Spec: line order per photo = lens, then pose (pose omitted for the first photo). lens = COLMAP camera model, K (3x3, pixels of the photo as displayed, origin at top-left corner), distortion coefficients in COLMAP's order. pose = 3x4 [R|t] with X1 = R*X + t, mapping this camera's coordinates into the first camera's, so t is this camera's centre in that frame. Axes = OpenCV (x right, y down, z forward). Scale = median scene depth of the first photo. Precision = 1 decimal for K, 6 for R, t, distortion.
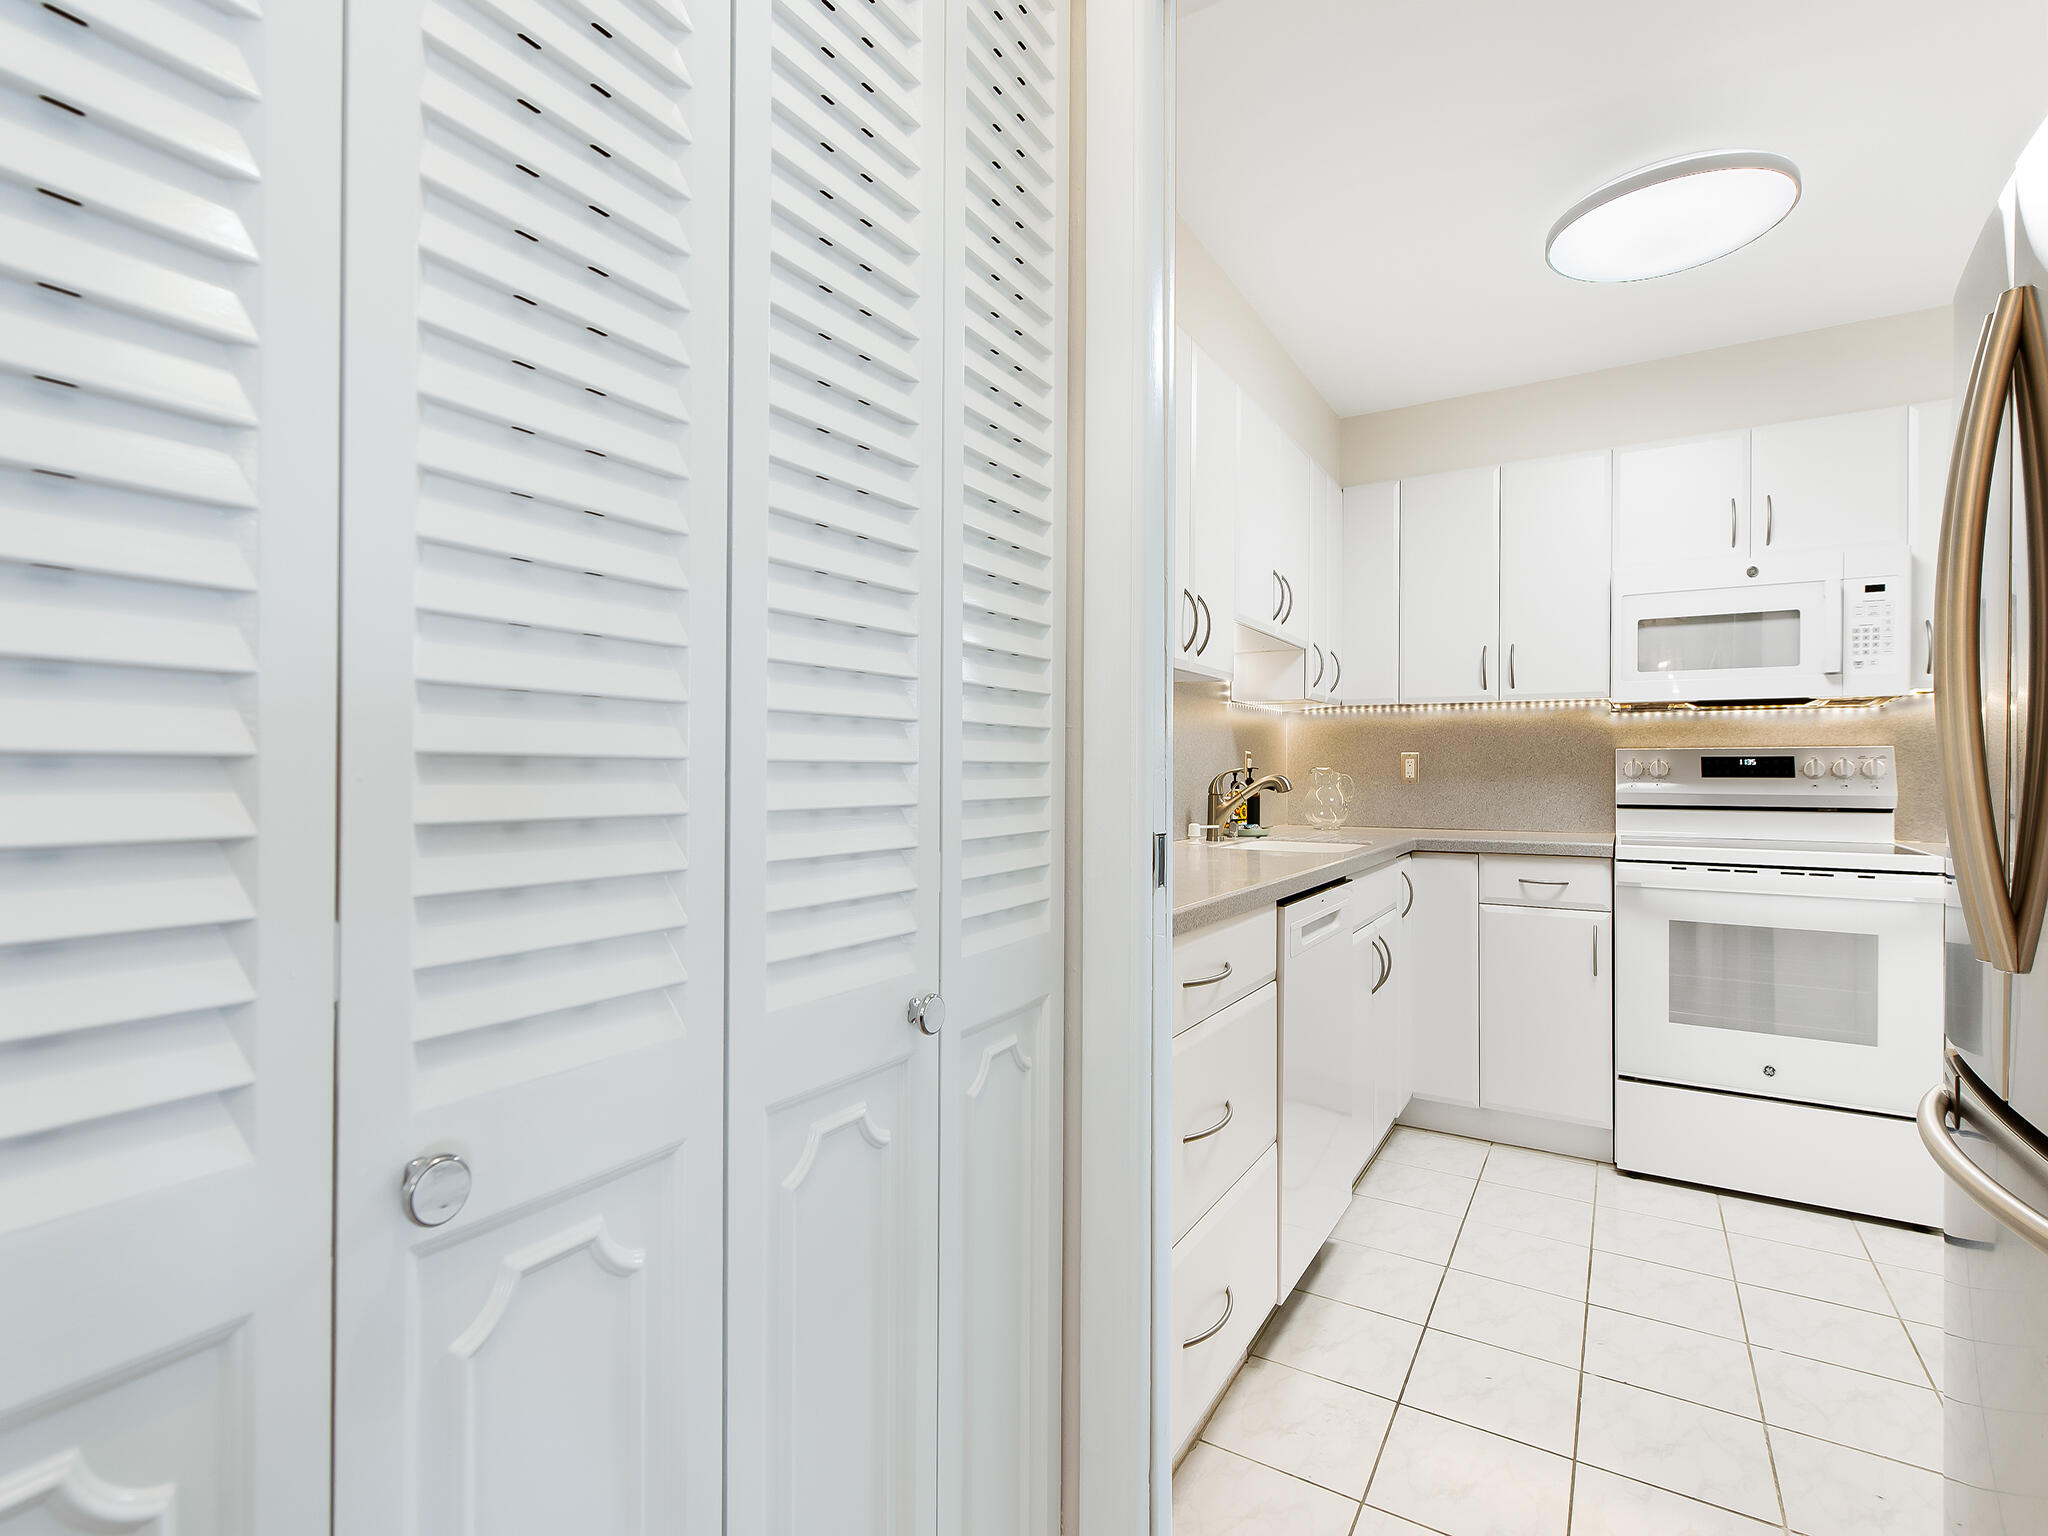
lens RADIAL K [[969.5, 0, 1029.8], [0, 969.5, 764.4], [0, 0, 1]] dist [0.018210, -0.006522]
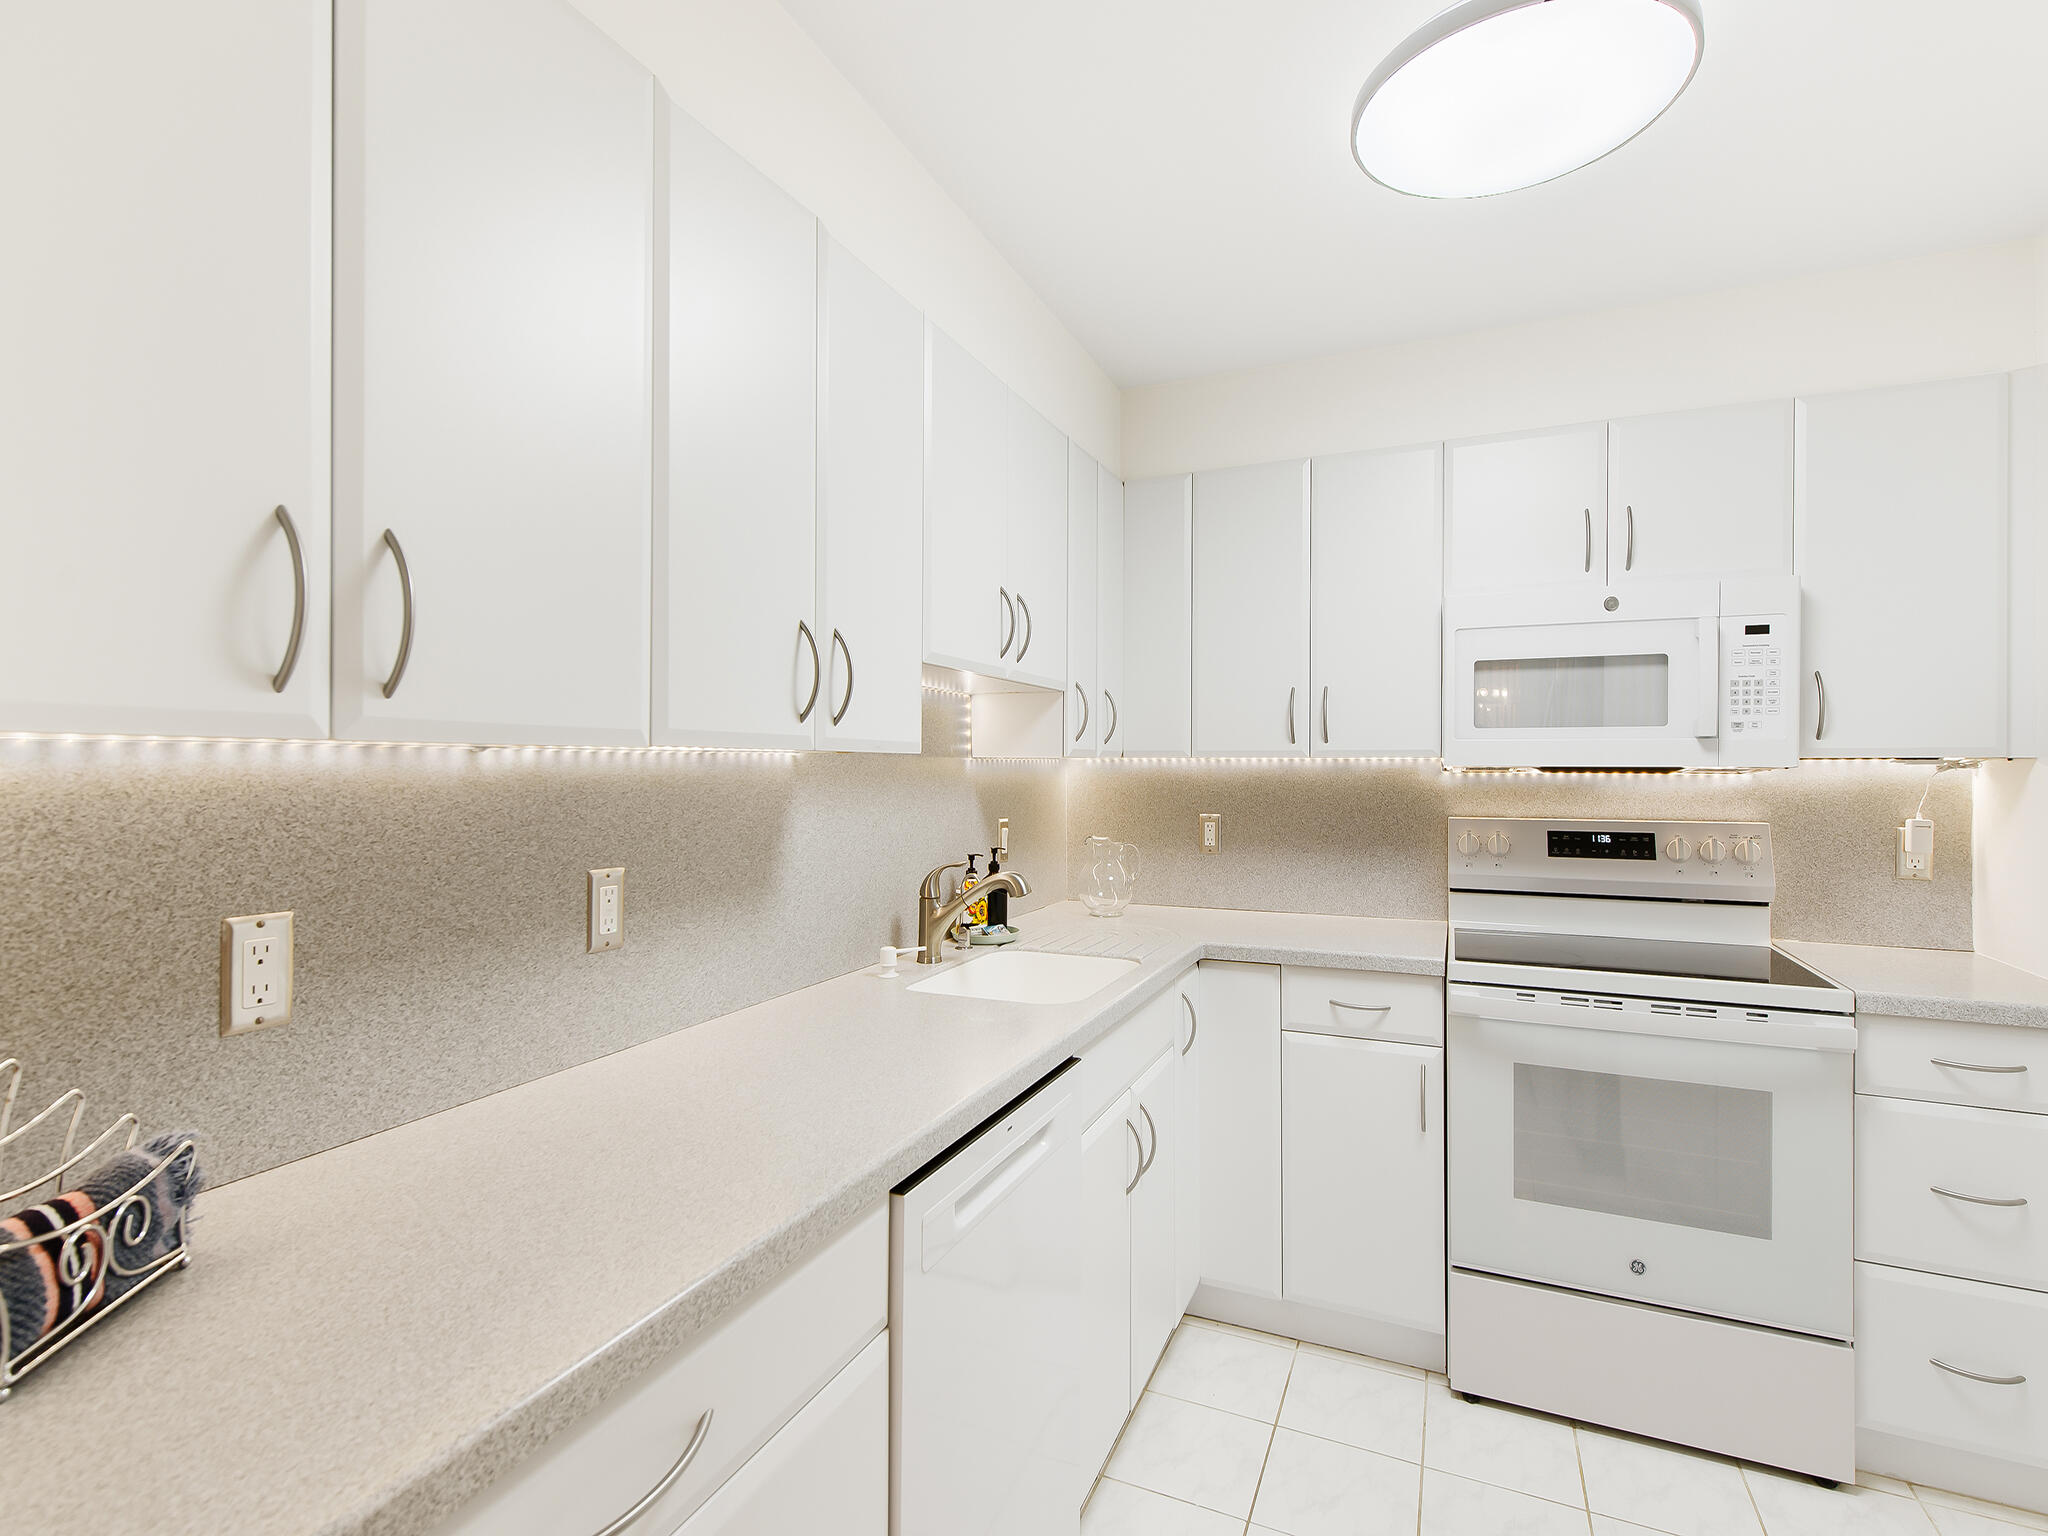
lens RADIAL K [[969.5, 0, 1029.8], [0, 969.5, 764.4], [0, 0, 1]] dist [0.018210, -0.006522]
pose [[0.991039, -0.002045, 0.133557, 0.172675], [0.001657, 0.999994, 0.003018, -0.070770], [-0.133563, -0.002770, 0.991037, 0.285702]]
